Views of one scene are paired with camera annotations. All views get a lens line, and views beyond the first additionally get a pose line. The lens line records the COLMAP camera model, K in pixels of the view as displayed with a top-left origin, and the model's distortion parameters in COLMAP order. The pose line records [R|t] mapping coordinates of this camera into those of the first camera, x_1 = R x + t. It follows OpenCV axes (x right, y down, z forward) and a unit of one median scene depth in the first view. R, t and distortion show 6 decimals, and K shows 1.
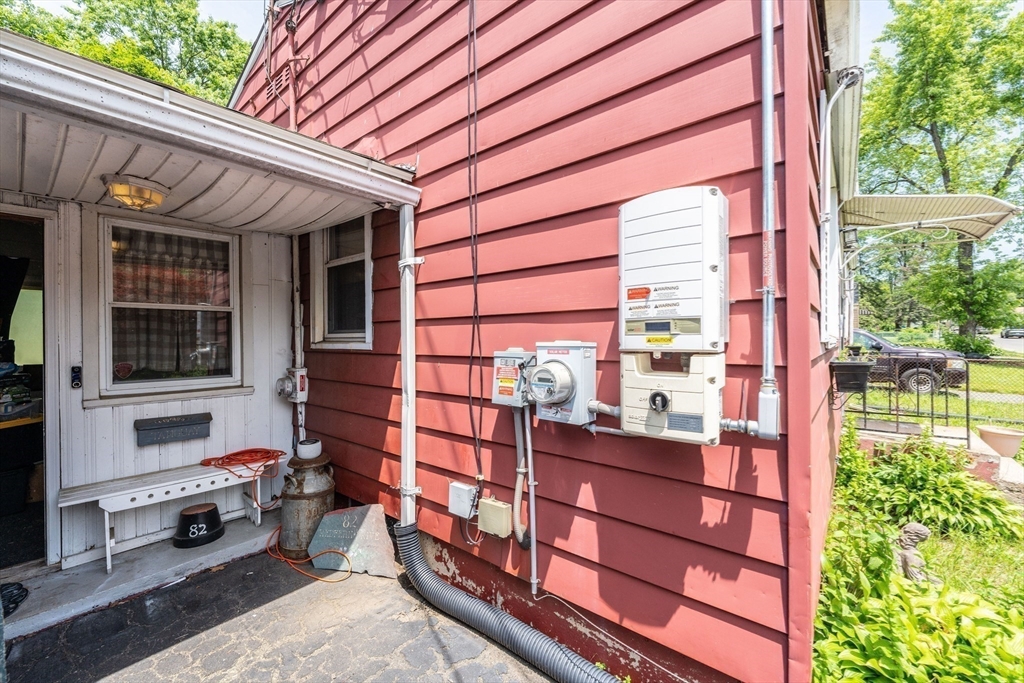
lens RADIAL K [[435.6, 0, 512.0], [0, 435.6, 341.5], [0, 0, 1]] dist [0.001755, 0.000054]
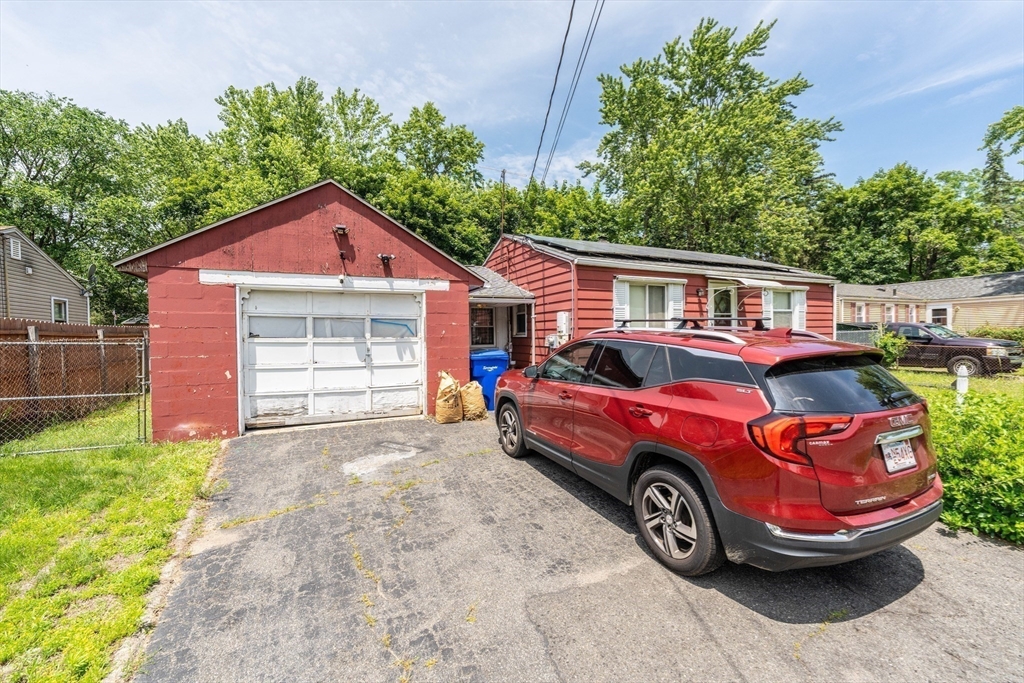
lens RADIAL K [[435.6, 0, 512.0], [0, 435.6, 341.5], [0, 0, 1]] dist [0.001755, 0.000054]
pose [[0.907239, -0.000099, -0.420615, 1.313108], [0.004247, 0.999951, 0.008924, 0.026865], [0.420593, -0.009883, 0.907195, -2.848344]]
